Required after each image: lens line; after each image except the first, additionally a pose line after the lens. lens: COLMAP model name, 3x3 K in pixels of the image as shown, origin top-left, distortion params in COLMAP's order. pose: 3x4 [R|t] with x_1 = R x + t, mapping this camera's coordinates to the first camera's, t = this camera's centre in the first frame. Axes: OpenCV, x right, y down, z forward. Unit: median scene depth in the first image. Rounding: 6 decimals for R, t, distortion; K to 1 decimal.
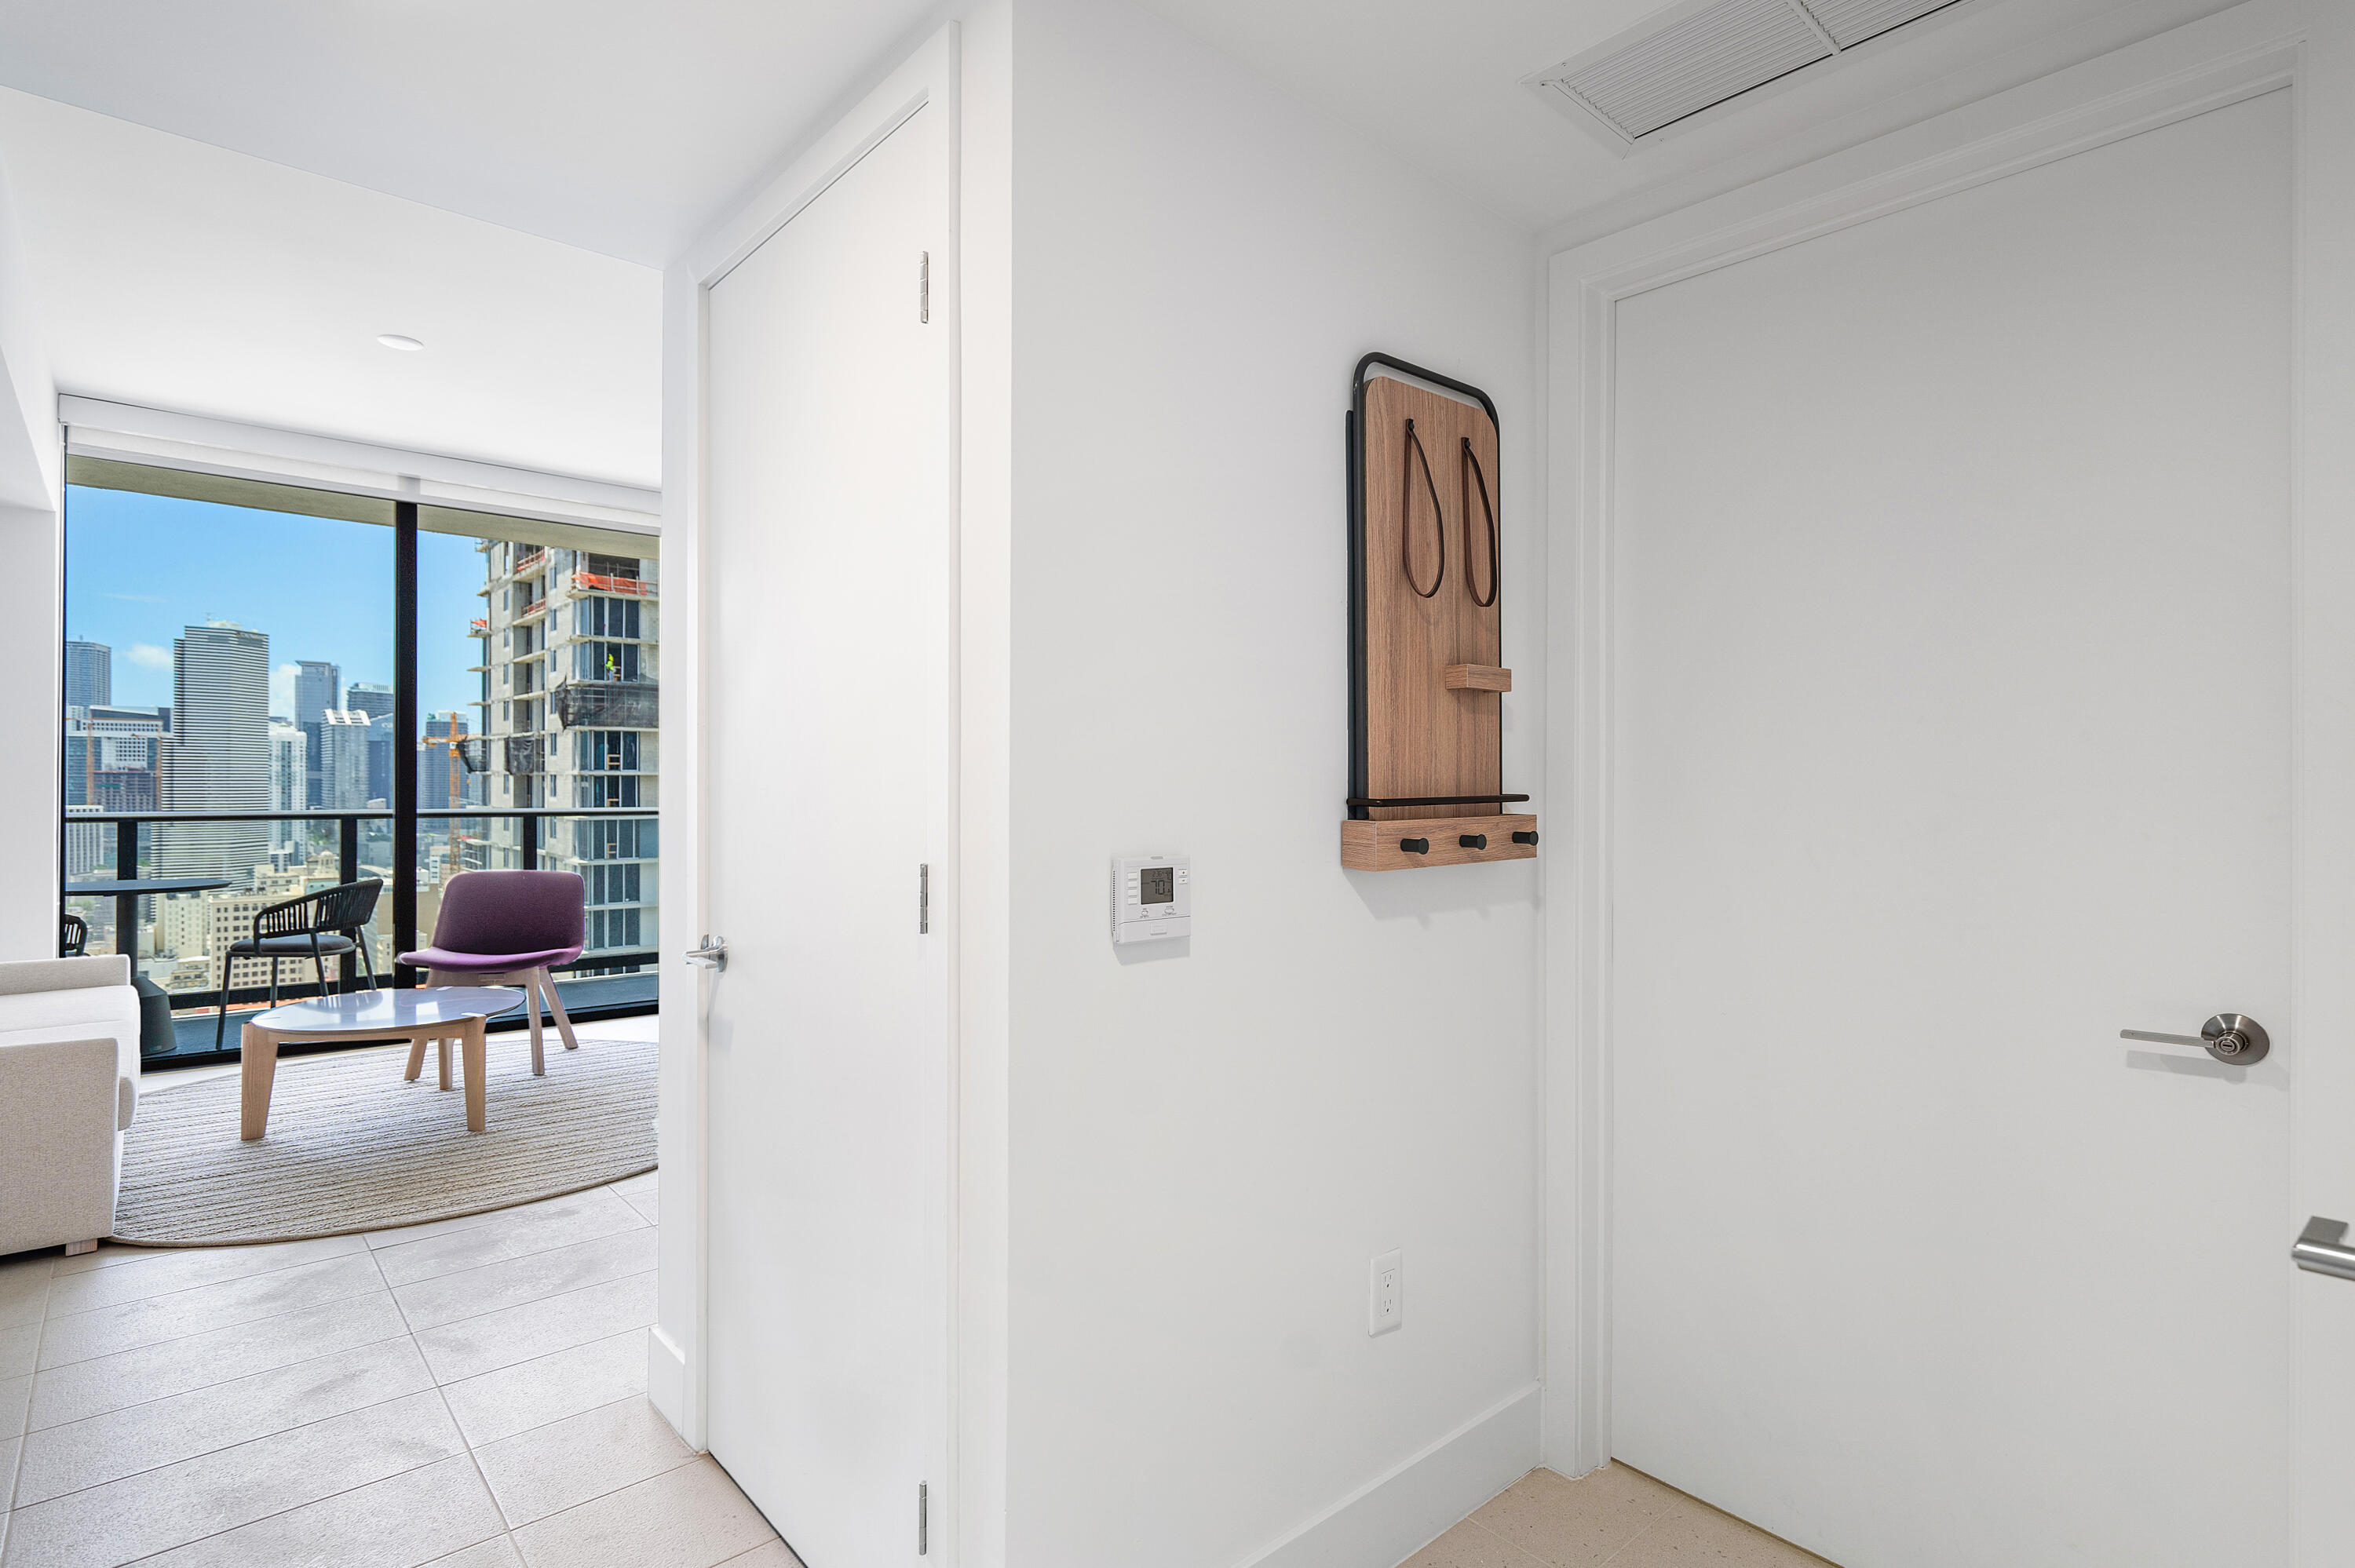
lens RADIAL K [[1199.8, 0, 1178.7], [0, 1199.8, 777.8], [0, 0, 1]] dist [0.012705, -0.000796]
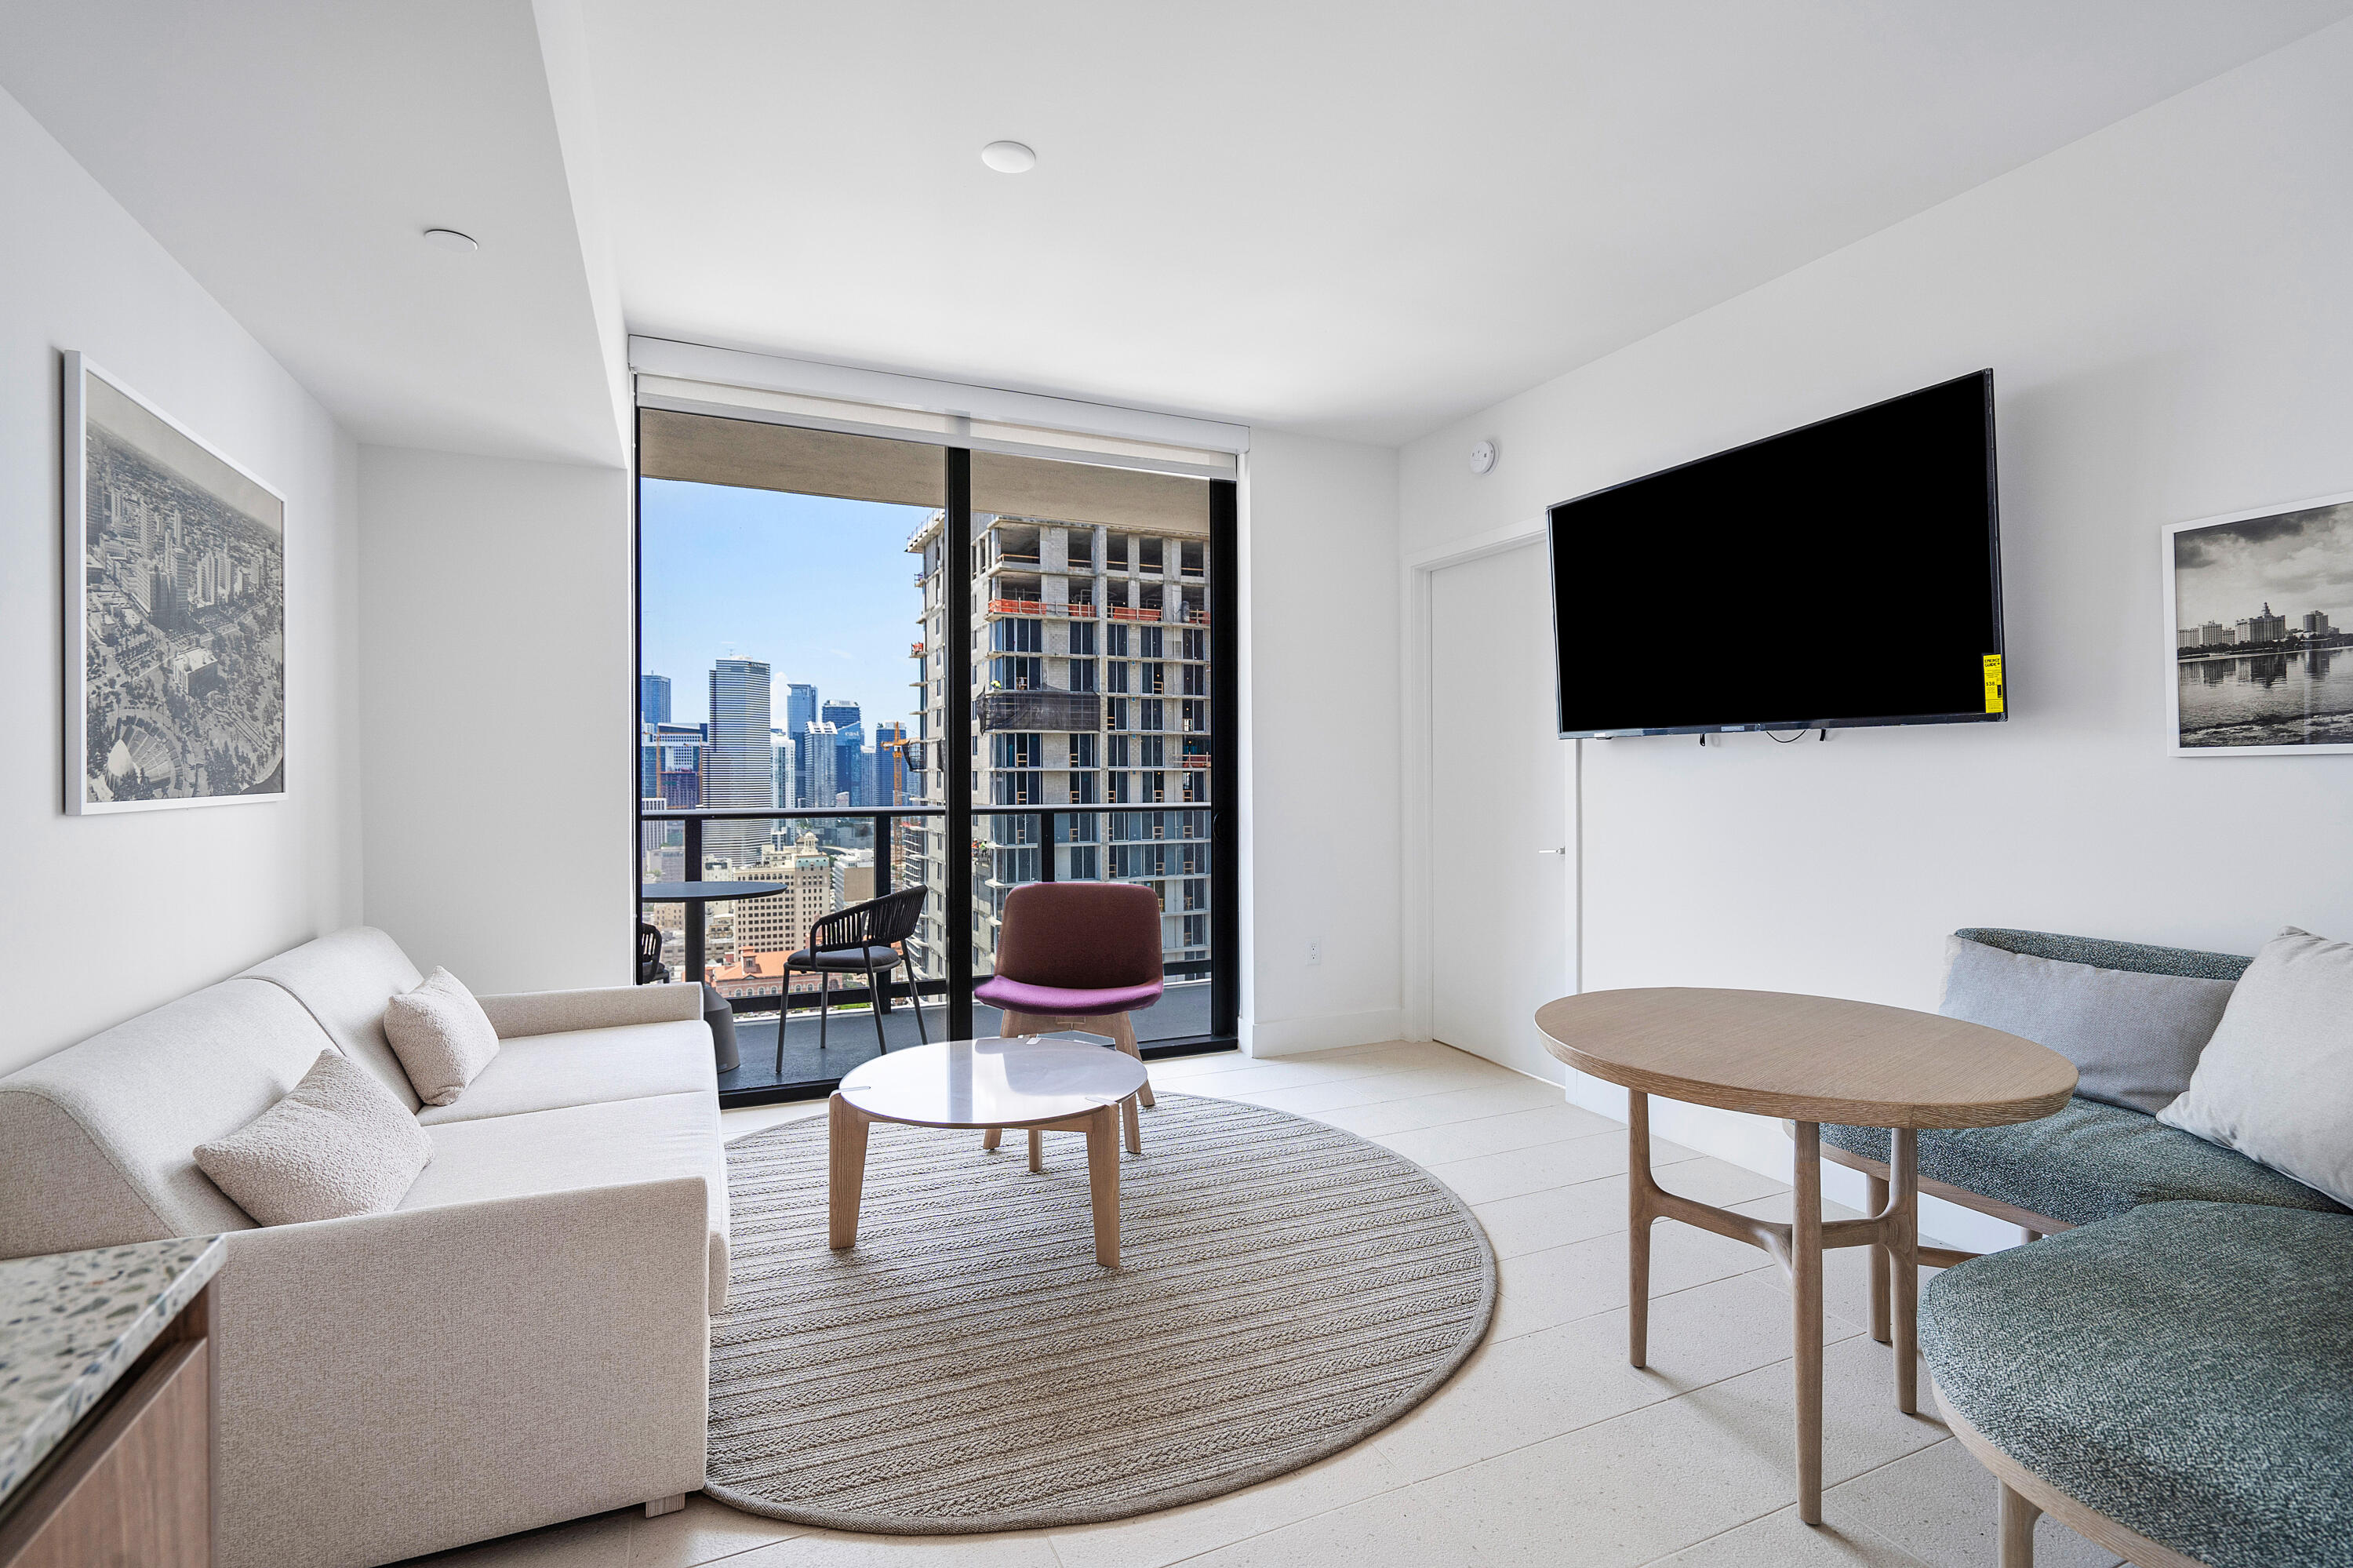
lens RADIAL K [[1126.5, 0, 1165.5], [0, 1126.5, 774.1], [0, 0, 1]] dist [0.002407, 0.000136]
pose [[0.952488, -0.008812, -0.304449, -0.228056], [0.009737, 0.999951, 0.001521, 0.002404], [0.304421, -0.004413, 0.952527, 0.250951]]
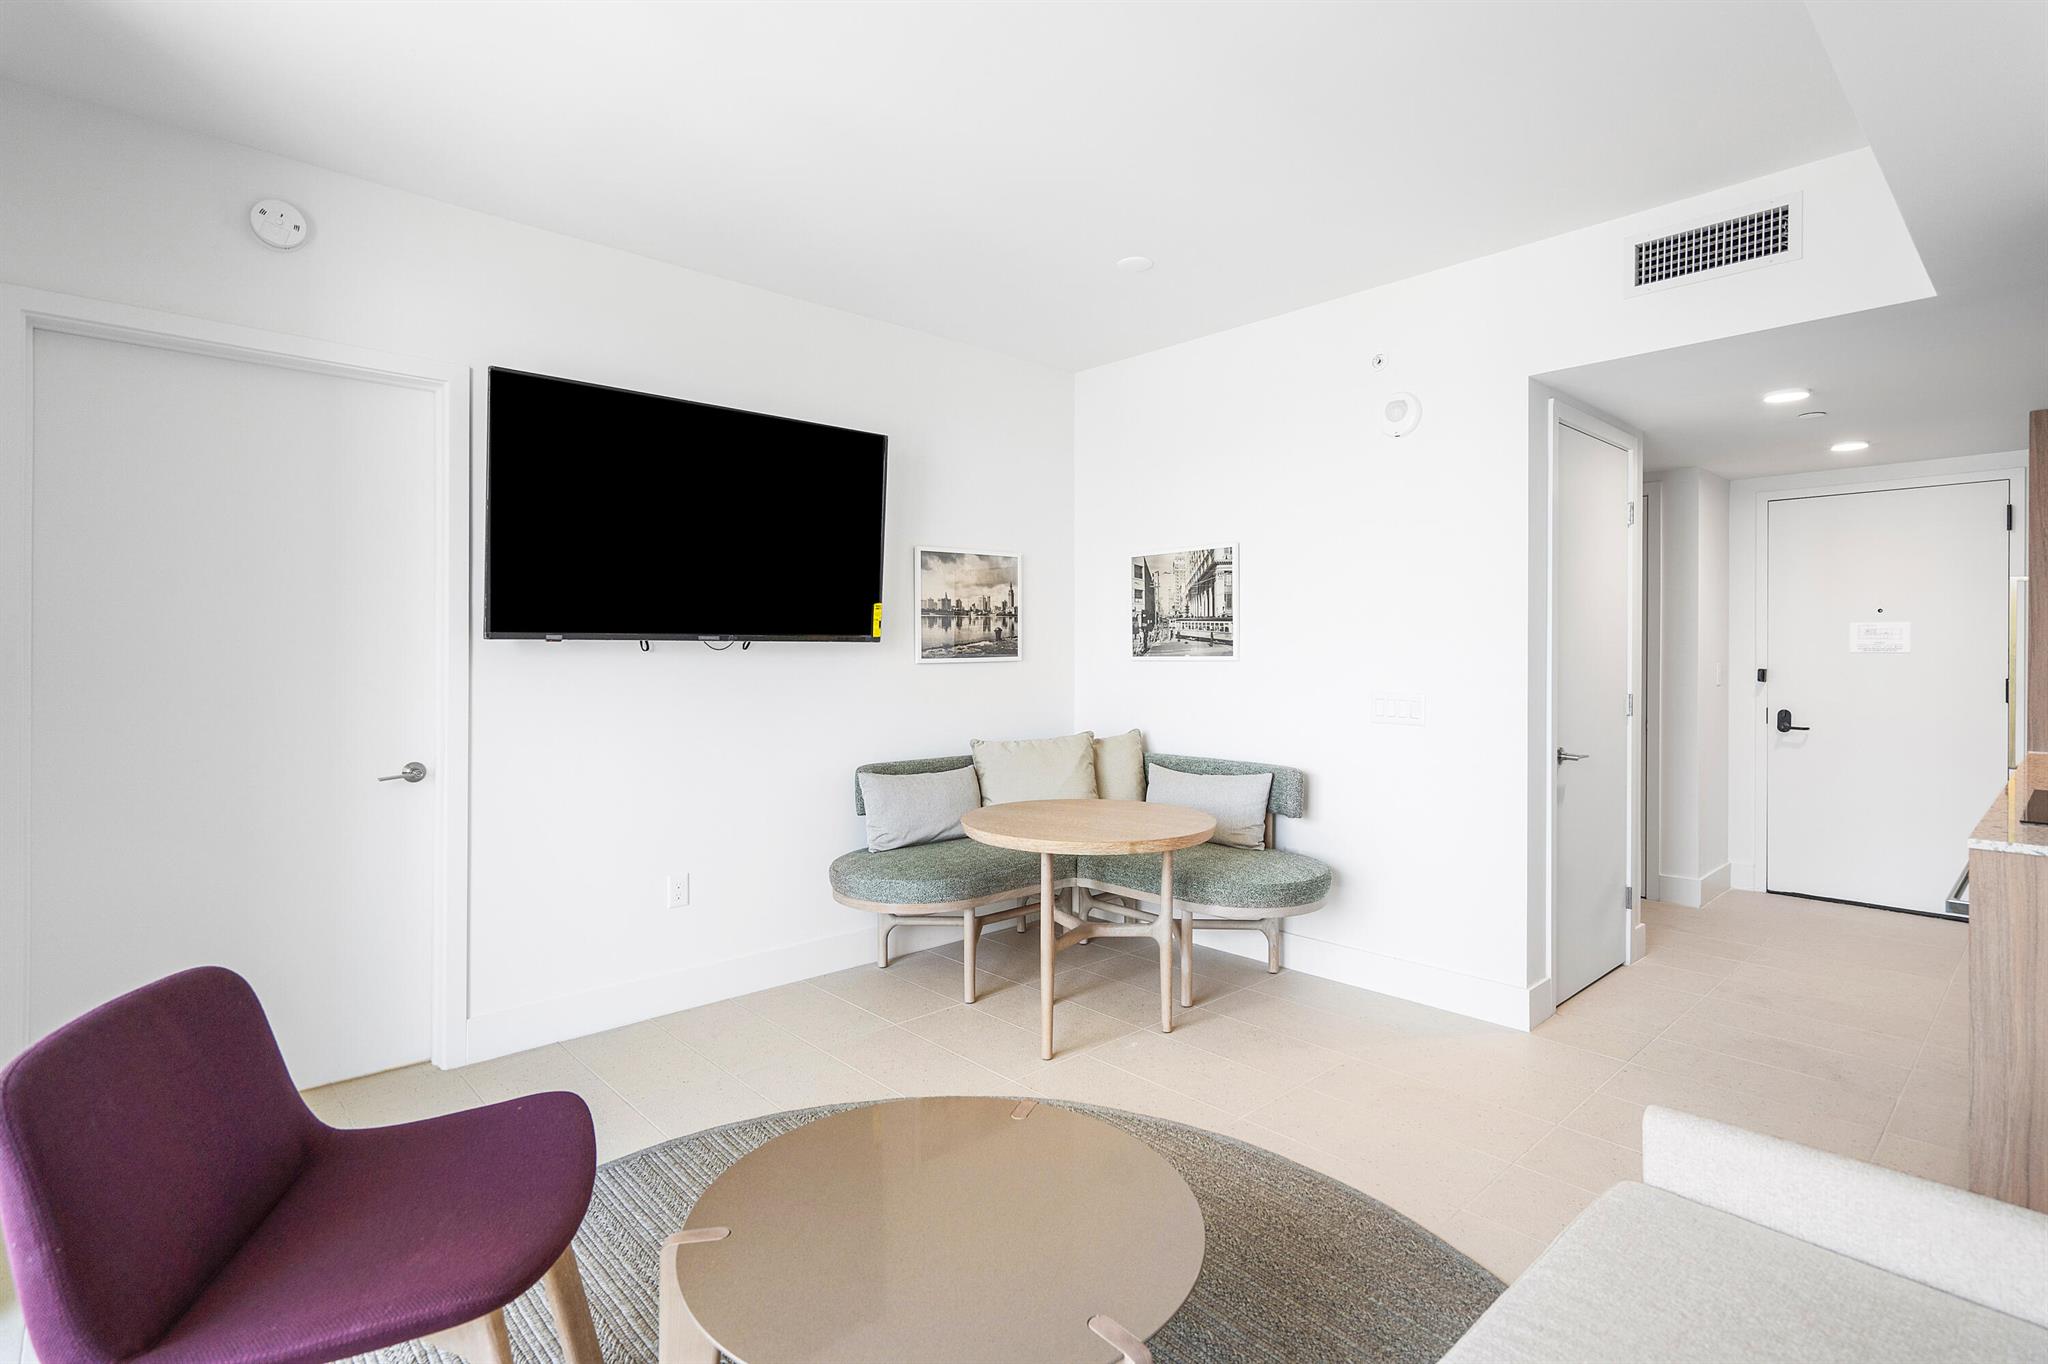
lens RADIAL K [[980.5, 0, 1014.4], [0, 980.5, 673.4], [0, 0, 1]] dist [0.002407, 0.000136]
pose [[-0.013881, -0.025956, 0.999567, -0.511671], [-0.001692, 0.999662, 0.025935, -0.005357], [-0.999902, -0.001331, -0.013920, 0.511300]]
